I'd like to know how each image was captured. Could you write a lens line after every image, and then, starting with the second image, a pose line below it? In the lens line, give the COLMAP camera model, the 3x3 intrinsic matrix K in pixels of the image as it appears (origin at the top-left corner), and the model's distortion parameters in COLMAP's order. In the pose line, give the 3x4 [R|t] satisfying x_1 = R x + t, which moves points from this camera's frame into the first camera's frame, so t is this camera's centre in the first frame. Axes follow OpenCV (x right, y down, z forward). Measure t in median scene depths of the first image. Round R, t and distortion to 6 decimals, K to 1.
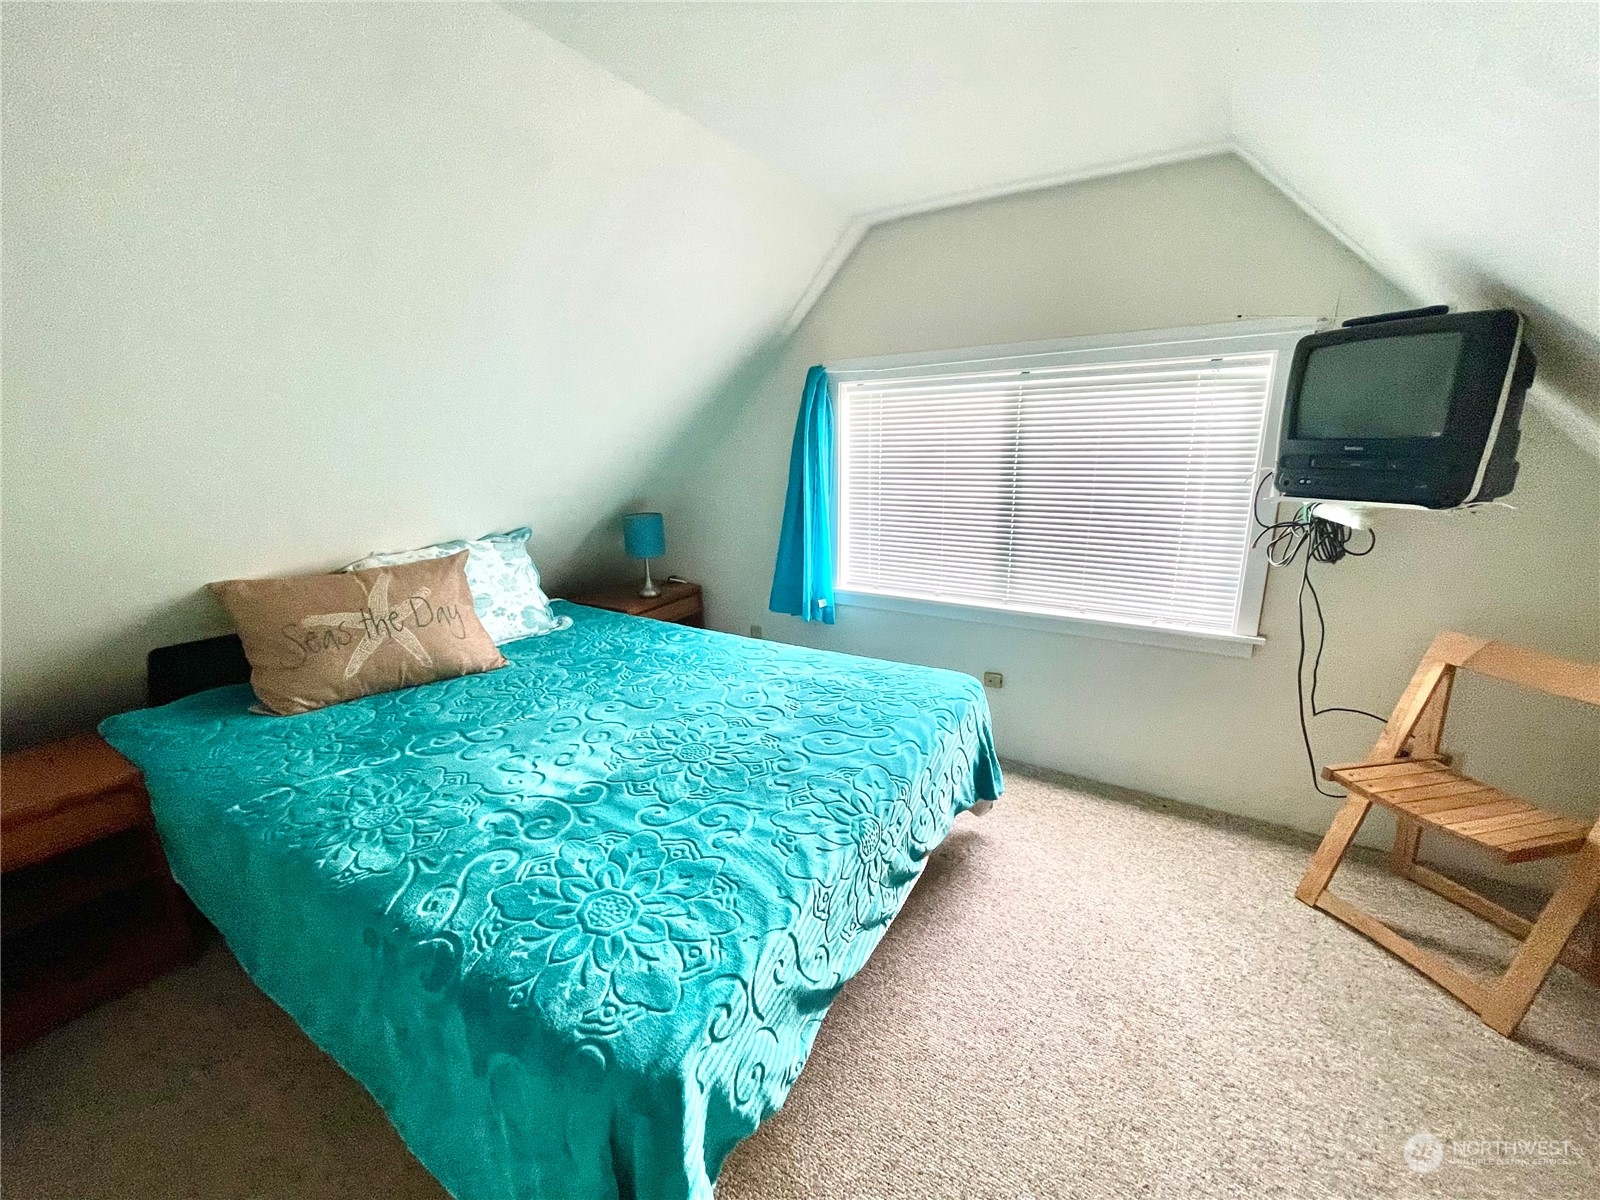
lens RADIAL K [[644.2, 0, 797.1], [0, 644.2, 600.3], [0, 0, 1]] dist [-0.001511, 0.000021]
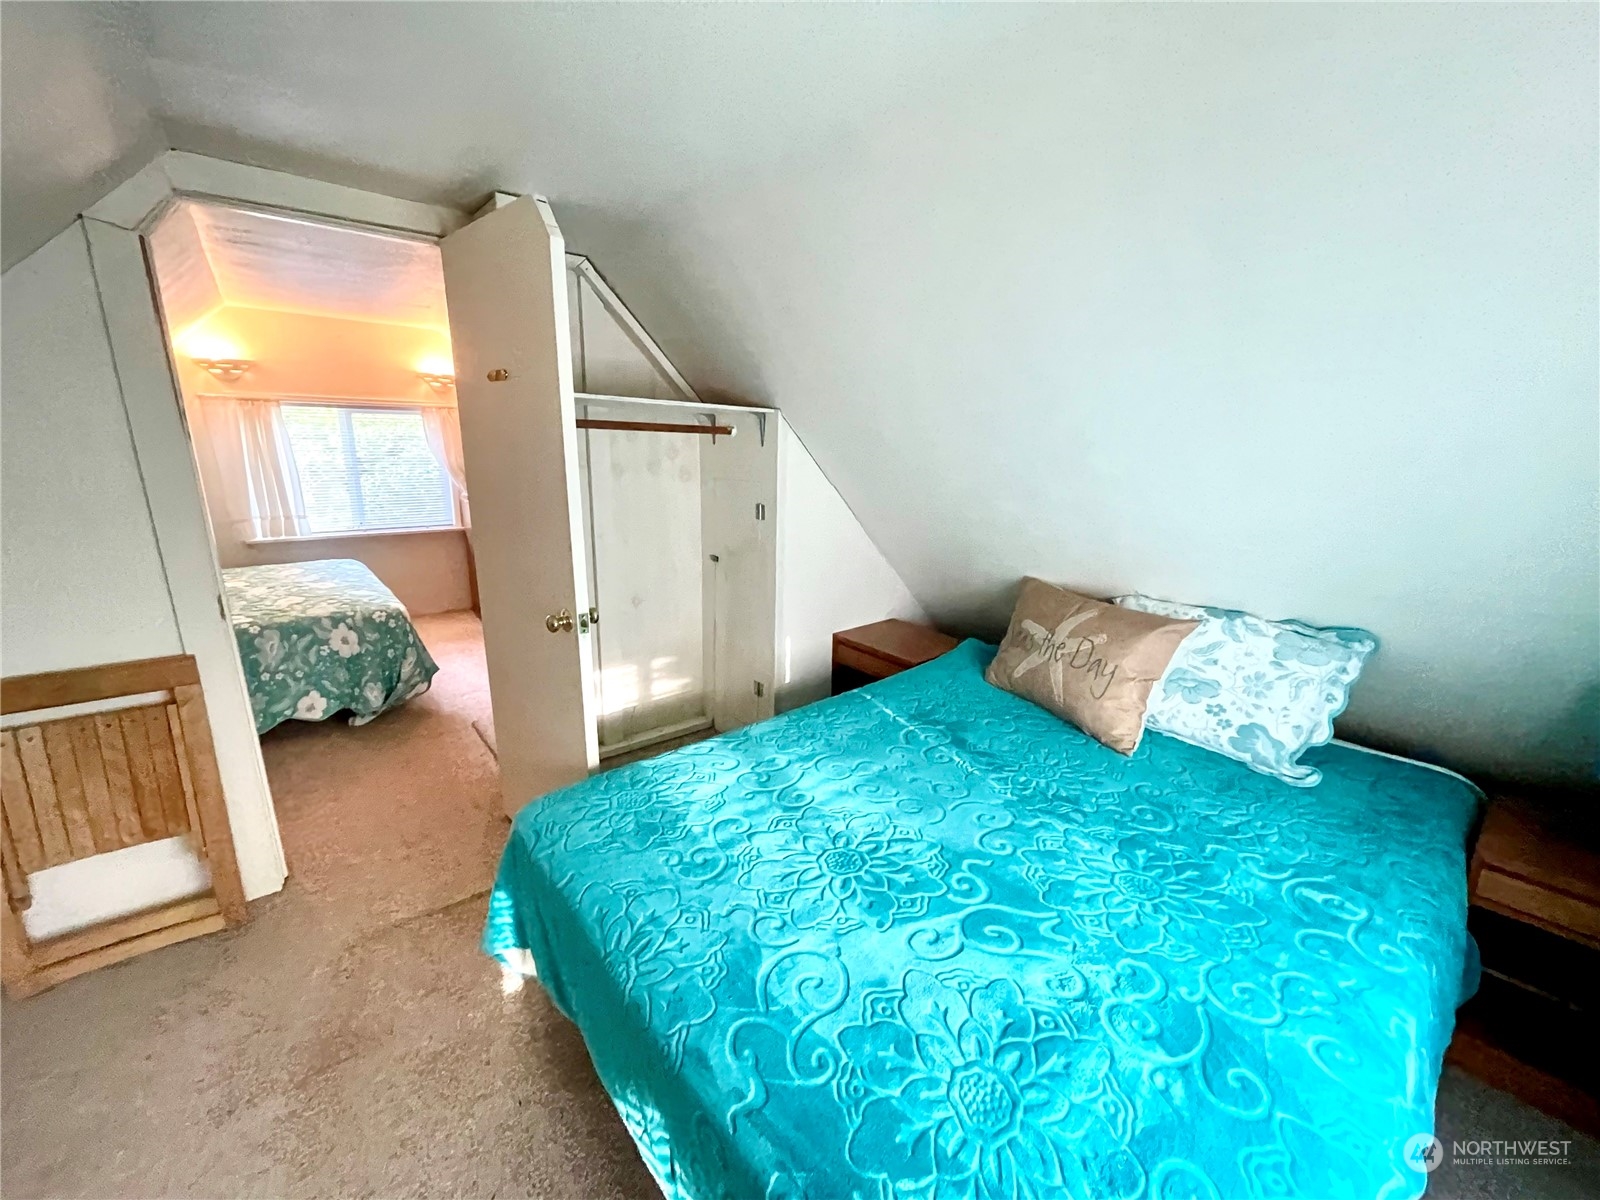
lens RADIAL K [[644.2, 0, 797.1], [0, 644.2, 600.3], [0, 0, 1]] dist [-0.001511, 0.000021]
pose [[-0.306968, 0.243745, -0.919978, 0.431059], [-0.248743, 0.912500, 0.324762, -0.265094], [0.918639, 0.328530, -0.219478, 0.776177]]
